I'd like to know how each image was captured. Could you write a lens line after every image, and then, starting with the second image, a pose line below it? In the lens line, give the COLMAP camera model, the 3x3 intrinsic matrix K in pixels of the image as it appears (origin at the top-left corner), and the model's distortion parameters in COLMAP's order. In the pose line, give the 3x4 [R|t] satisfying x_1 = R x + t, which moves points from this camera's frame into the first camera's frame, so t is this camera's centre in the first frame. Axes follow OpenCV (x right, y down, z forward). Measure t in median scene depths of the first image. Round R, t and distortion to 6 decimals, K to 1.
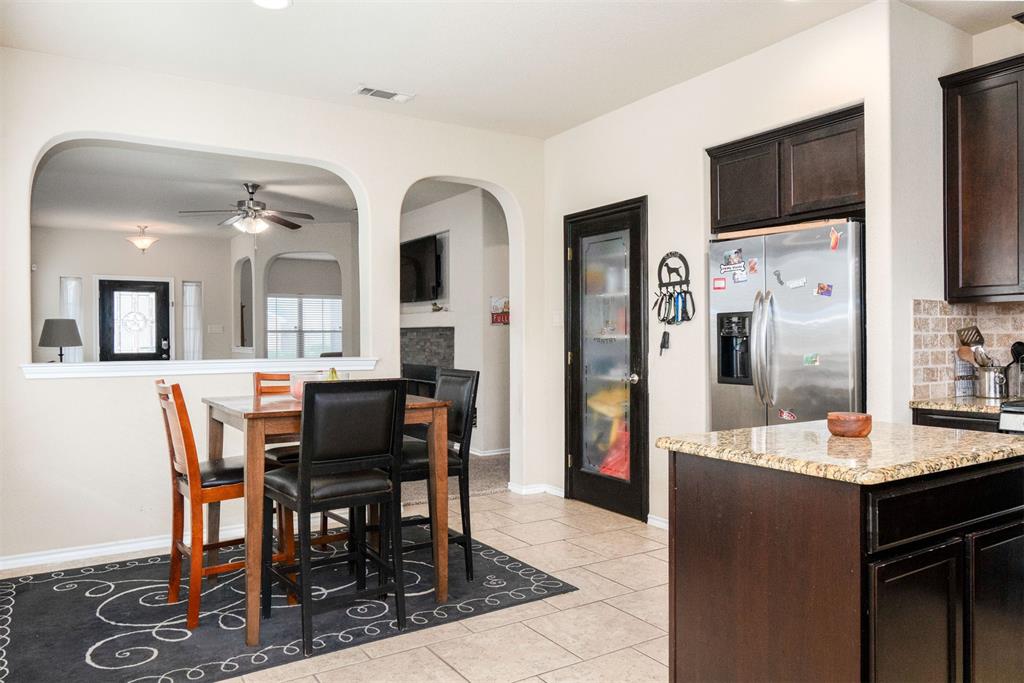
lens RADIAL K [[714.5, 0, 504.5], [0, 714.5, 341.1], [0, 0, 1]] dist [-0.006697, -0.000764]
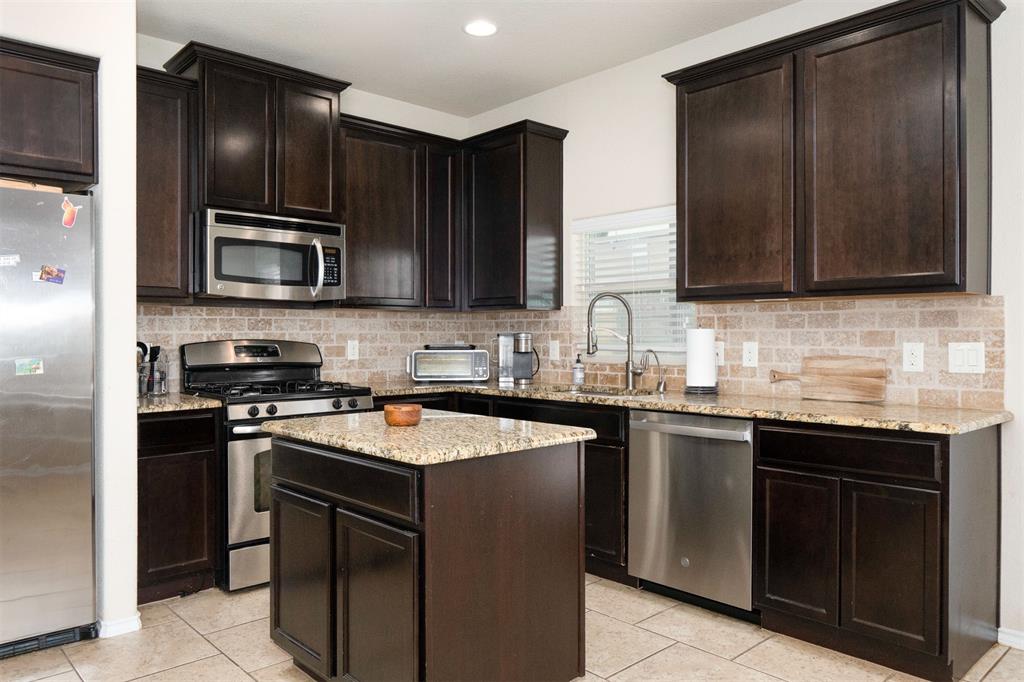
lens RADIAL K [[716.6, 0, 513.4], [0, 716.6, 335.3], [0, 0, 1]] dist [-0.005955, -0.001568]
pose [[-0.184086, 0.004500, 0.982900, -0.348091], [0.007739, 0.999965, -0.003128, -0.000690], [-0.982880, 0.007031, -0.184114, 0.569062]]
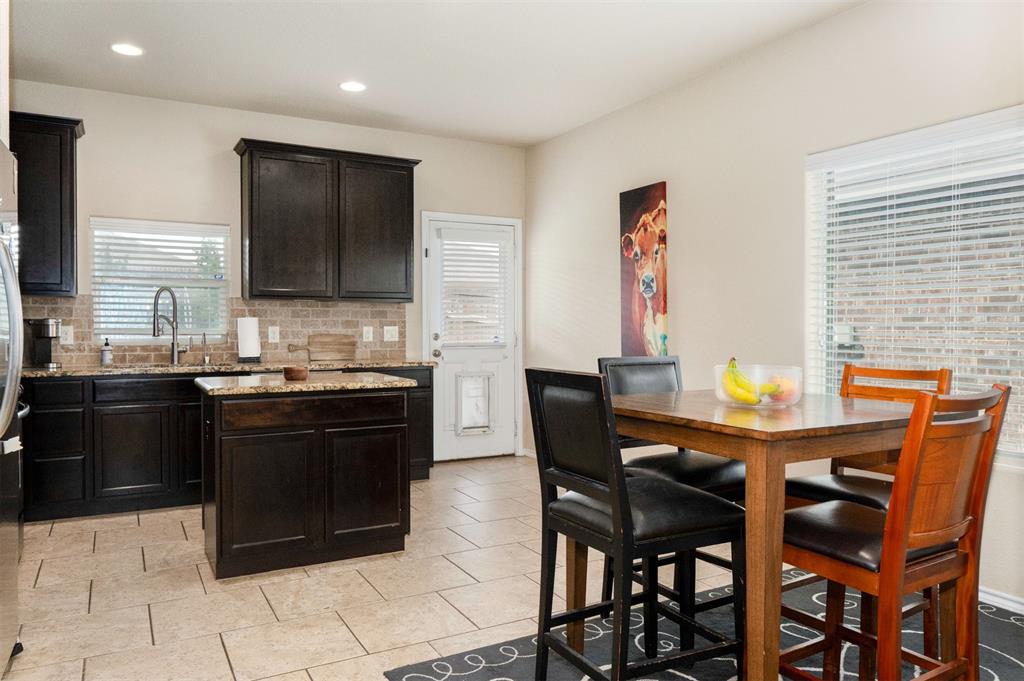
lens RADIAL K [[714.5, 0, 504.5], [0, 714.5, 340.1], [0, 0, 1]] dist [-0.006697, -0.000764]
pose [[-0.998129, 0.001888, 0.061114, -0.049746], [0.003363, 0.999705, 0.024050, 0.001740], [-0.061051, 0.024211, -0.997841, 1.435896]]
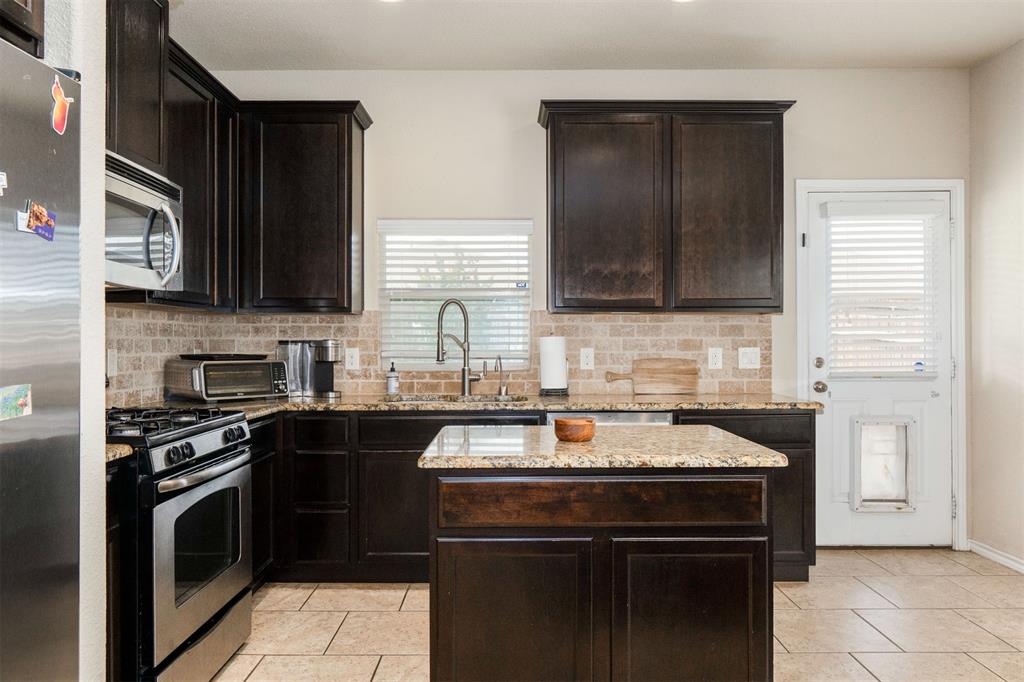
lens RADIAL K [[714.5, 0, 504.5], [0, 714.5, 340.6], [0, 0, 1]] dist [-0.006697, -0.000764]
pose [[-0.844779, 0.006894, 0.535071, 0.020287], [0.007441, 0.999972, -0.001135, -0.003408], [-0.535064, 0.003022, -0.844806, 1.043239]]
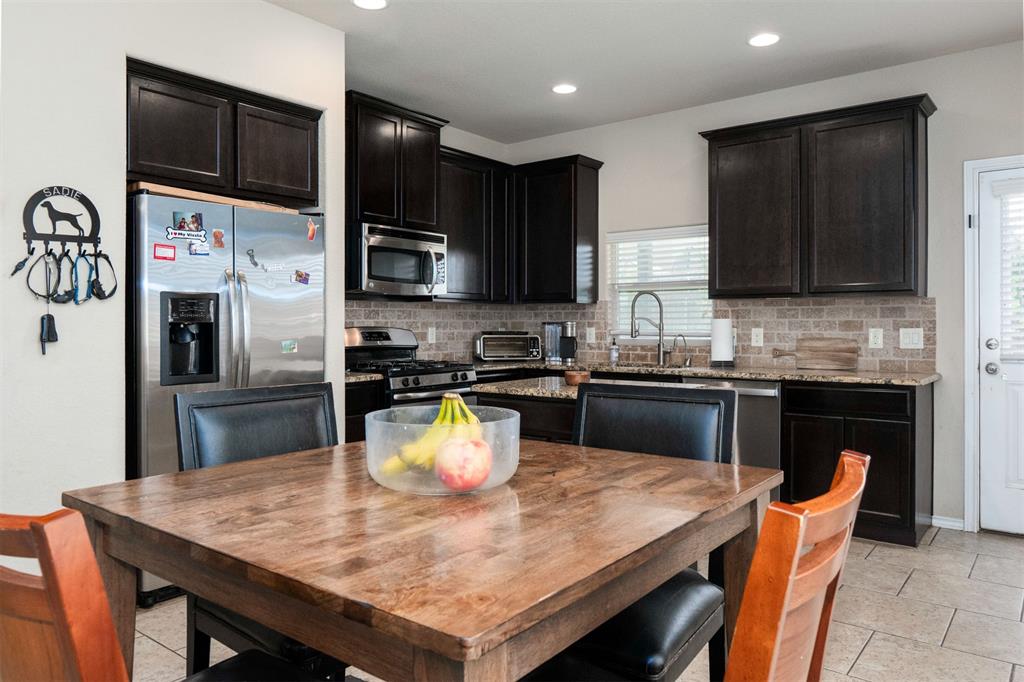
lens RADIAL K [[704.4, 0, 532.3], [0, 704.4, 323.2], [0, 0, 1]] dist [0.000640, 0.000011]
pose [[-0.351101, 0.005052, 0.936324, -0.520984], [0.007550, 0.999968, -0.002565, -0.001611], [-0.936307, 0.006169, -0.351128, 0.898169]]
